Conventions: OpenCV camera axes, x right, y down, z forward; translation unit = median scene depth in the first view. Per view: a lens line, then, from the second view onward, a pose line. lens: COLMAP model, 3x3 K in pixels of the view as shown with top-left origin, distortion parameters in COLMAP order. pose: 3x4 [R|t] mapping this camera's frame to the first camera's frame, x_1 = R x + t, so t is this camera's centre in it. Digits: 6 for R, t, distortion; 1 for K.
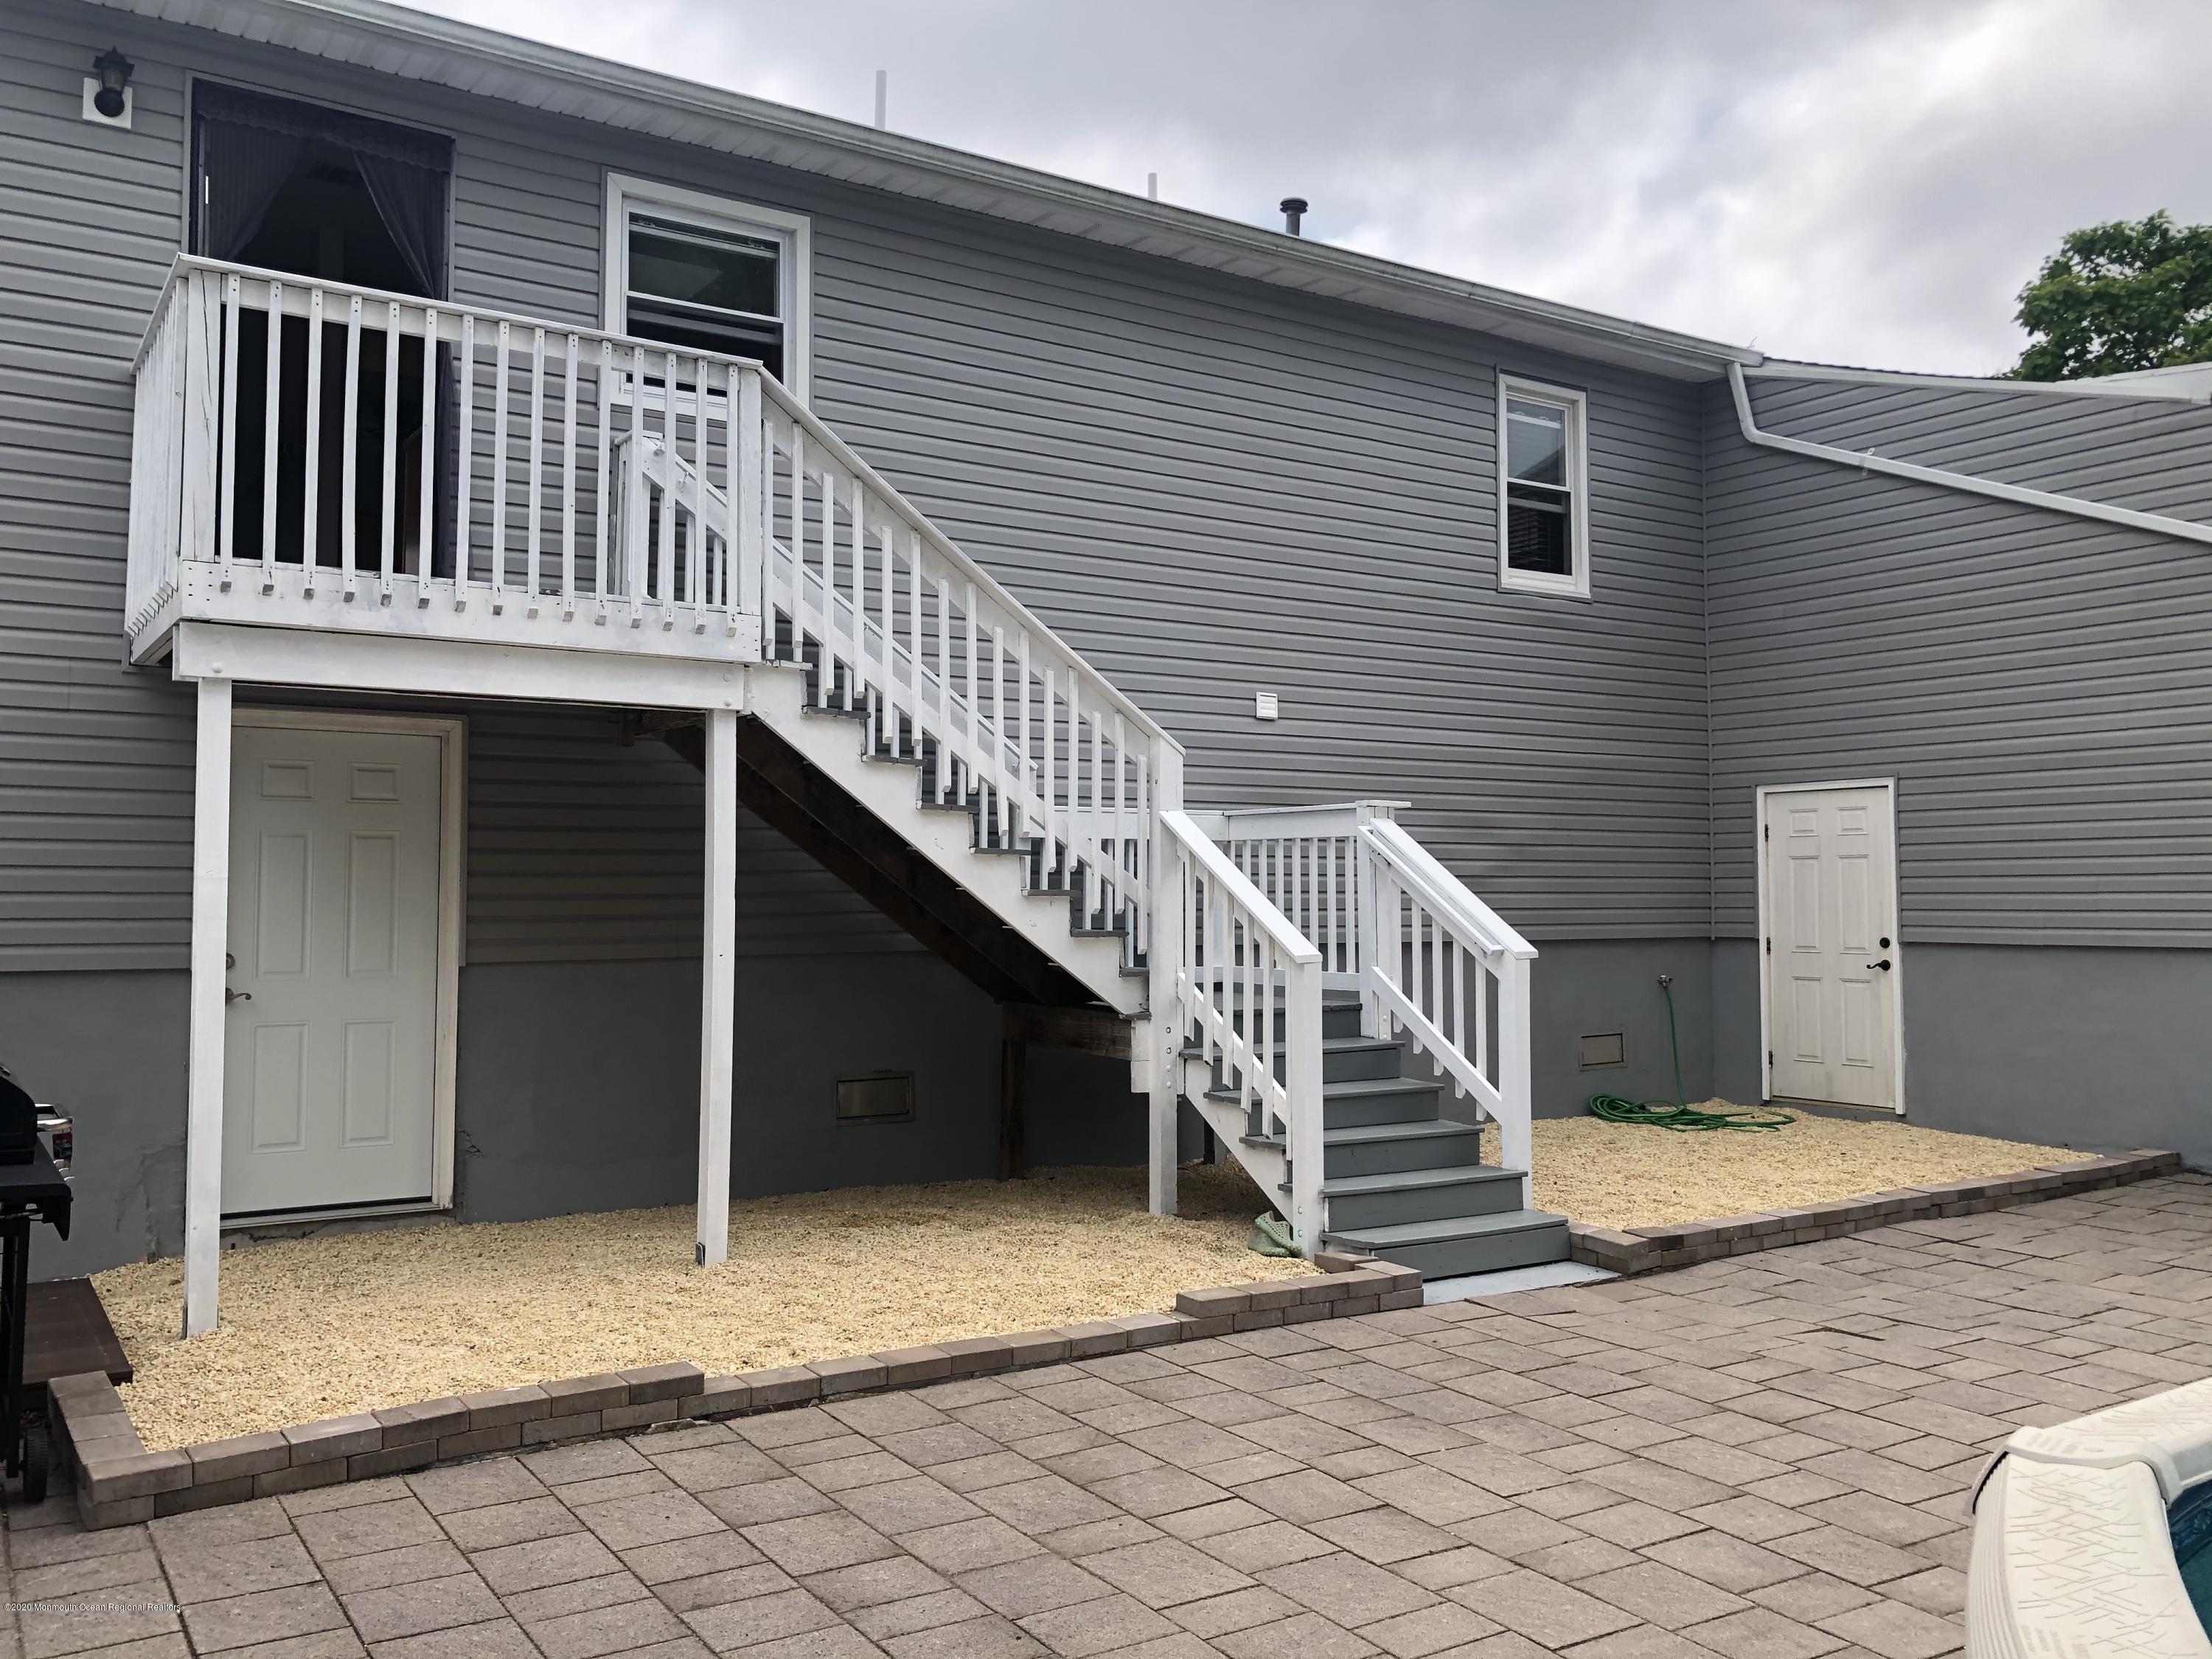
lens RADIAL K [[1797.8, 0, 1104.3], [0, 1797.8, 797.8], [0, 0, 1]] dist [0.033522, -0.047218]
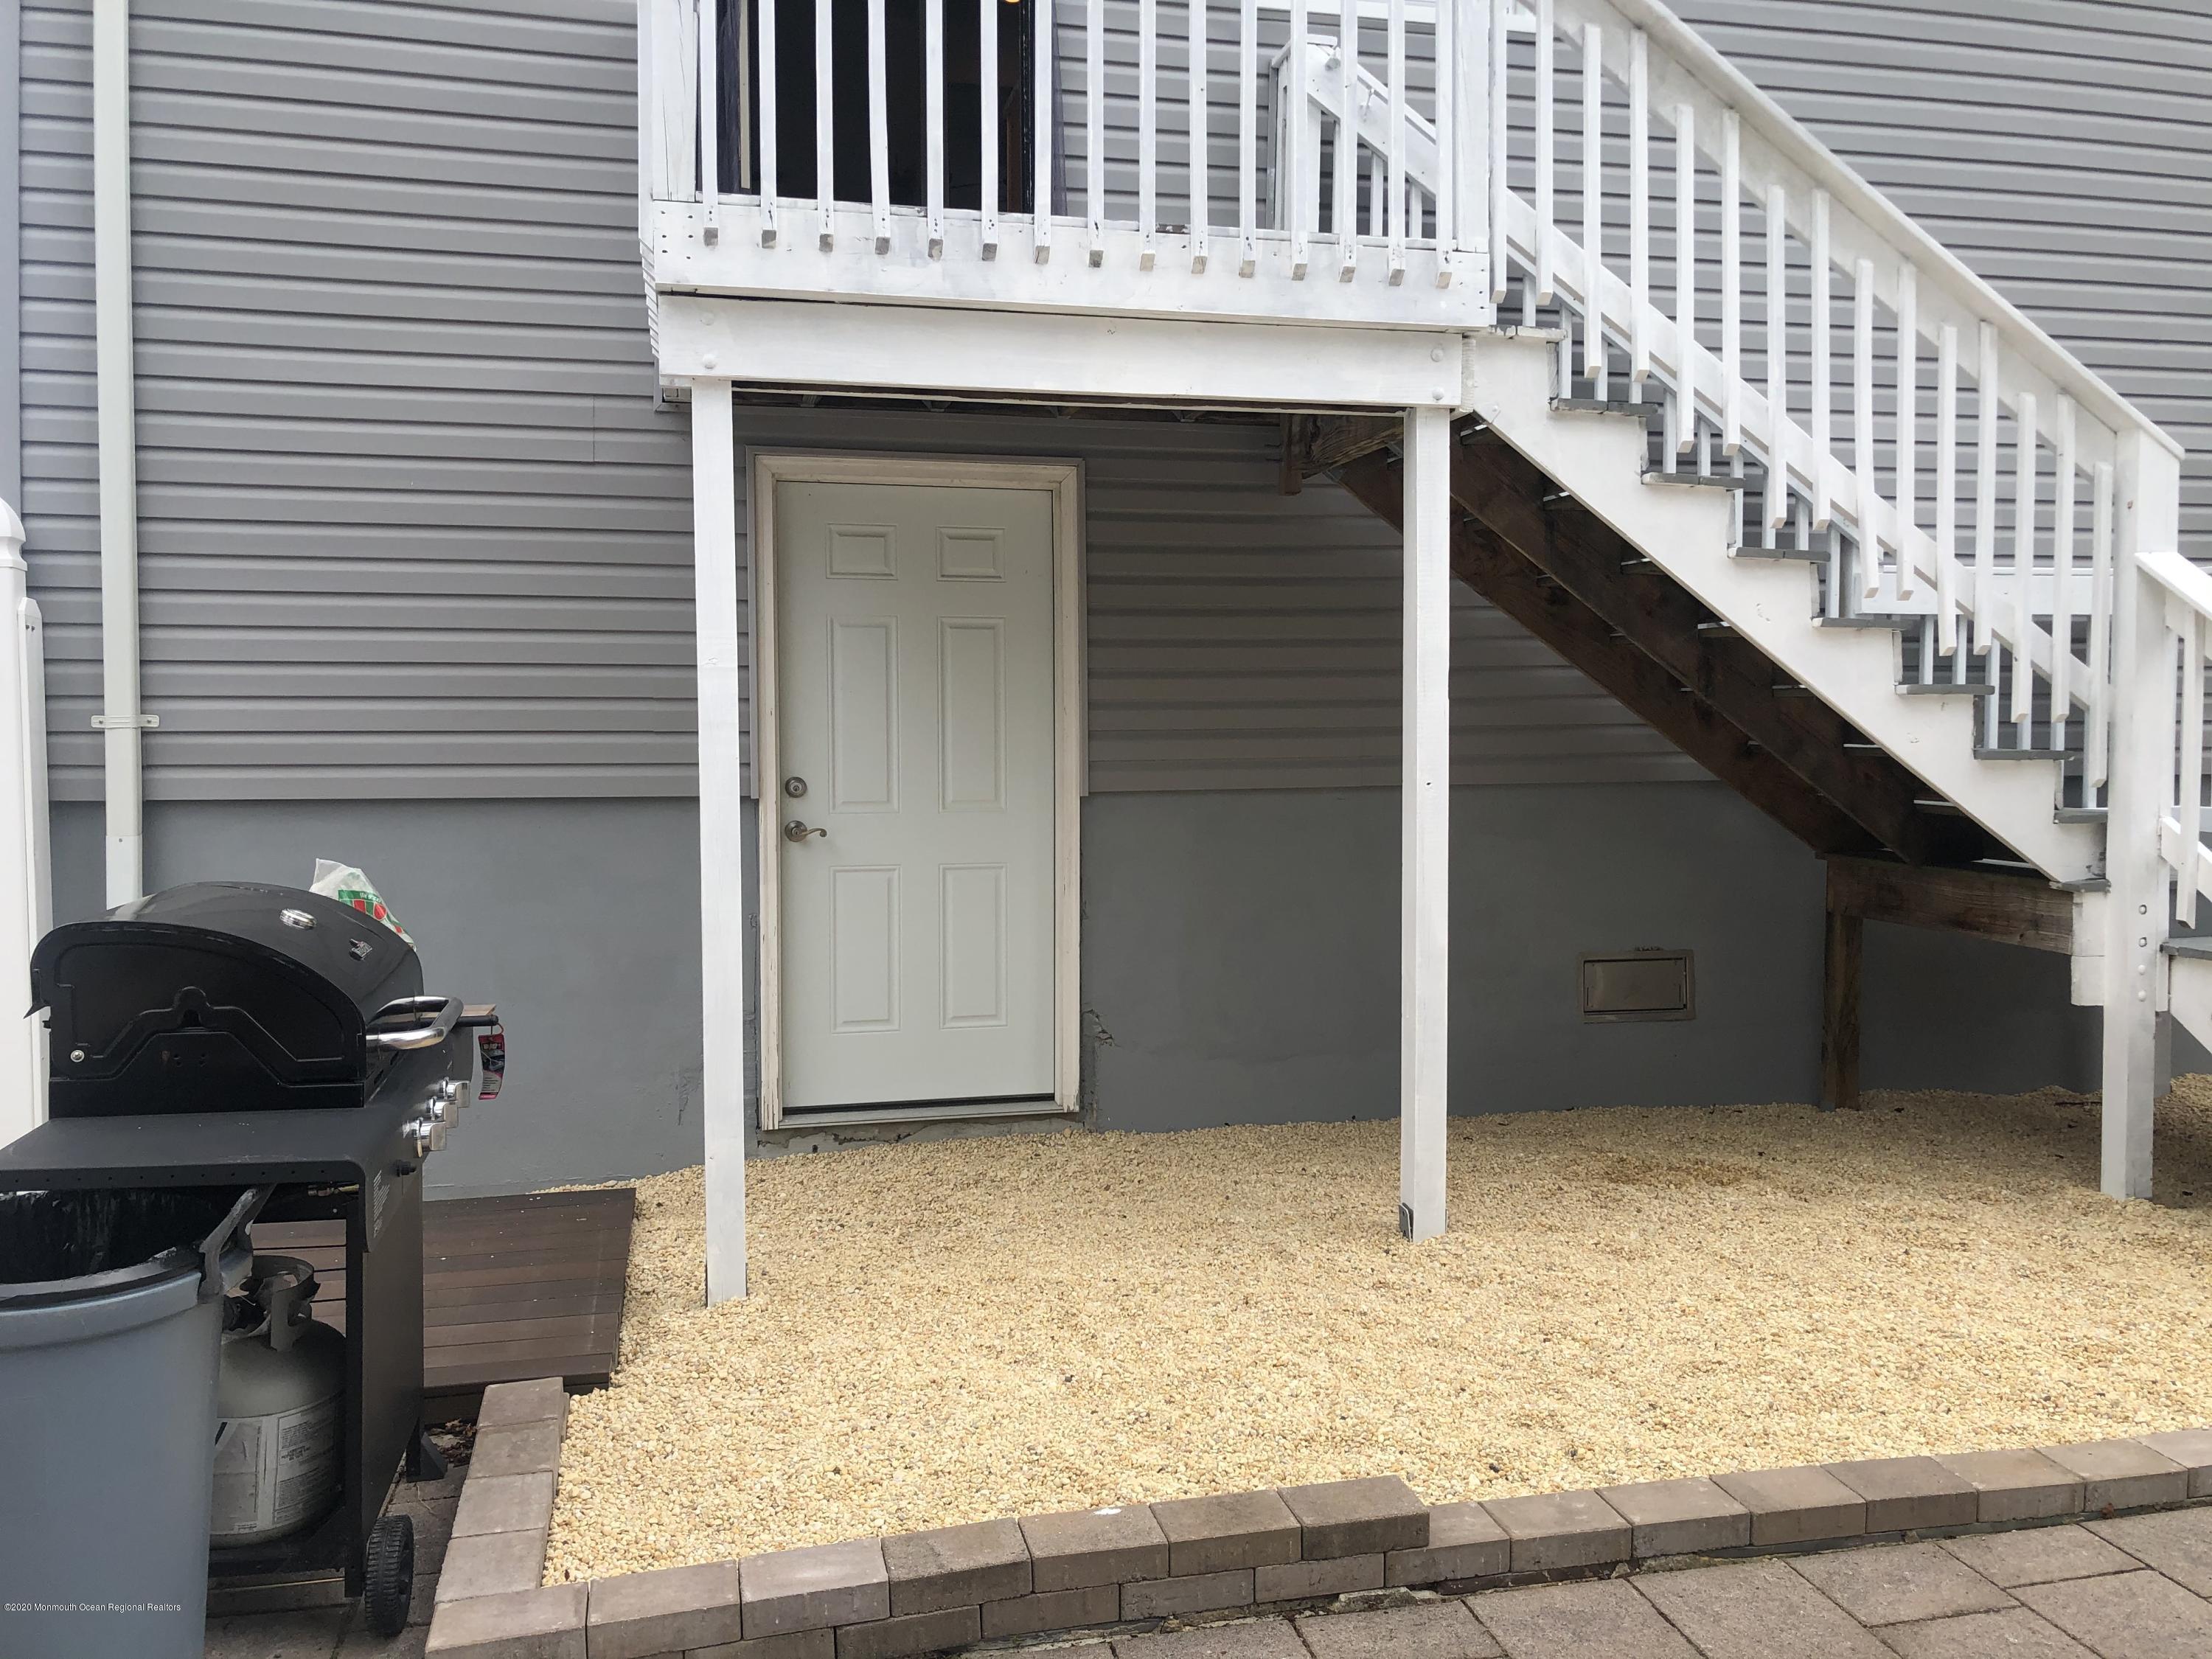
lens RADIAL K [[1797.8, 0, 1107.7], [0, 1797.8, 822.7], [0, 0, 1]] dist [0.033522, -0.047218]
pose [[0.932812, 0.012985, -0.360130, -0.081011], [0.025132, 0.994573, 0.100959, 0.030586], [0.359486, -0.103227, 0.927423, 0.325331]]
